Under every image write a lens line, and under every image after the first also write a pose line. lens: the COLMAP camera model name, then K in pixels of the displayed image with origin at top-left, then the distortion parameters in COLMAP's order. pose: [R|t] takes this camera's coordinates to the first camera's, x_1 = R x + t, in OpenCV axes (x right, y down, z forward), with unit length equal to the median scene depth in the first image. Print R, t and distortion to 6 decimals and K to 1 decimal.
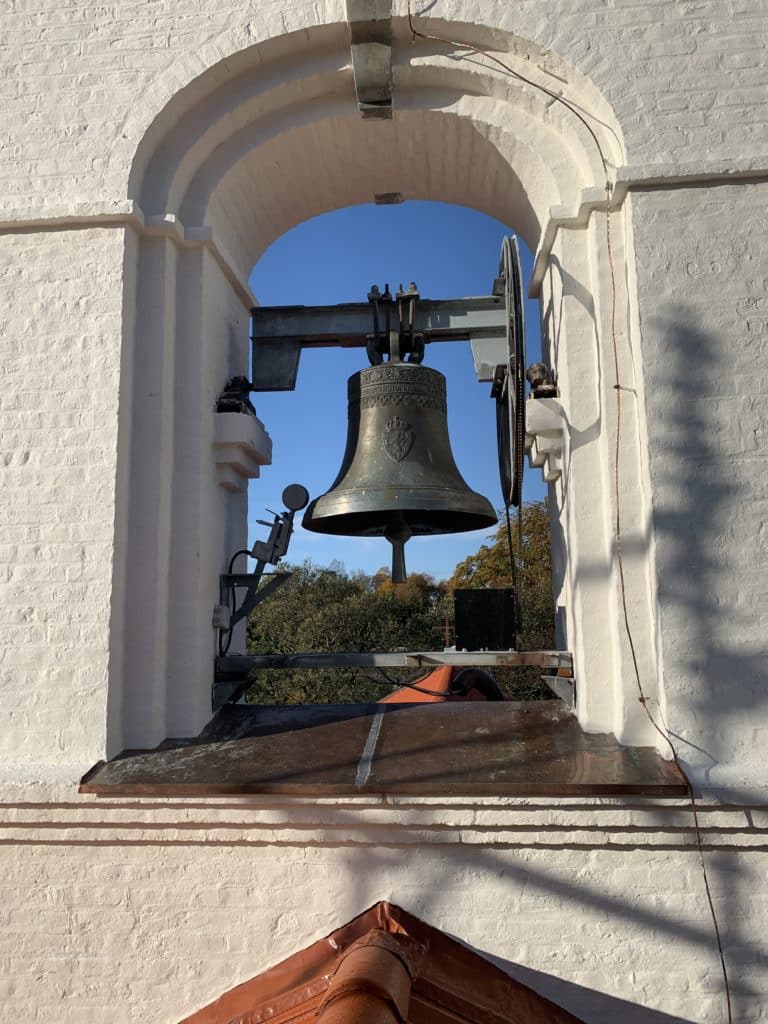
lens RADIAL K [[781.8, 0, 390.8], [0, 781.8, 511.6], [0, 0, 1]] dist [0.046432, -0.037140]
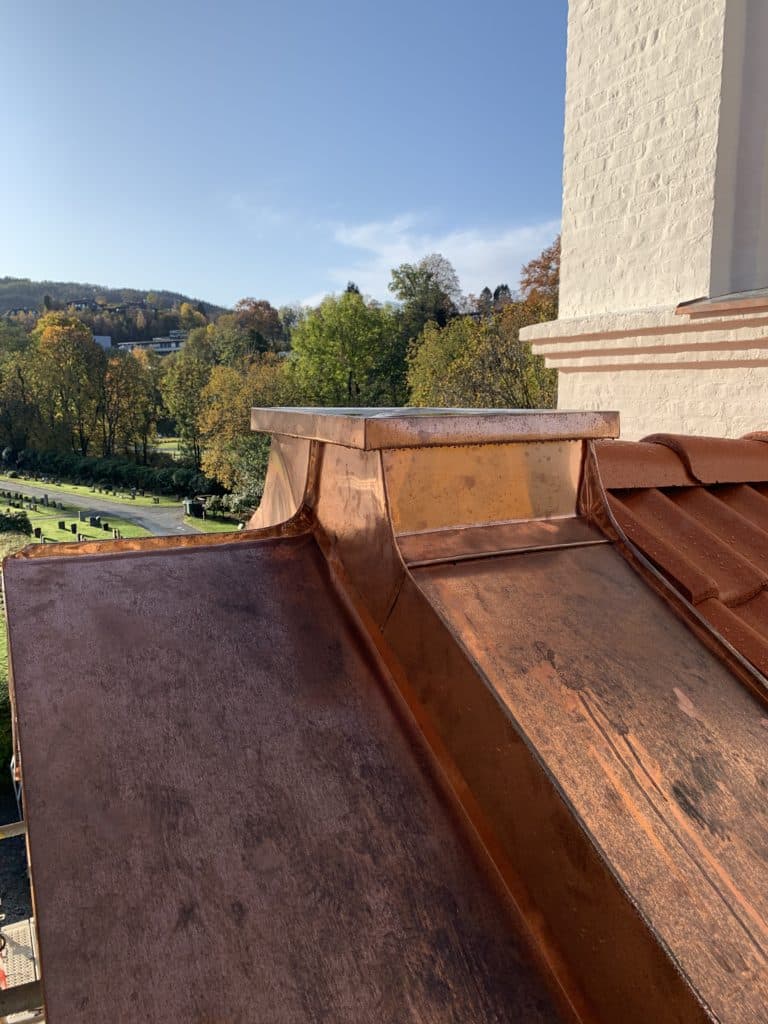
lens RADIAL K [[781.8, 0, 390.8], [0, 781.8, 511.6], [0, 0, 1]] dist [0.046432, -0.037140]
pose [[0.530211, 0.137584, -0.836628, 0.388686], [0.117112, 0.965404, 0.232981, 0.288783], [0.839739, -0.221508, 0.495755, -0.027295]]
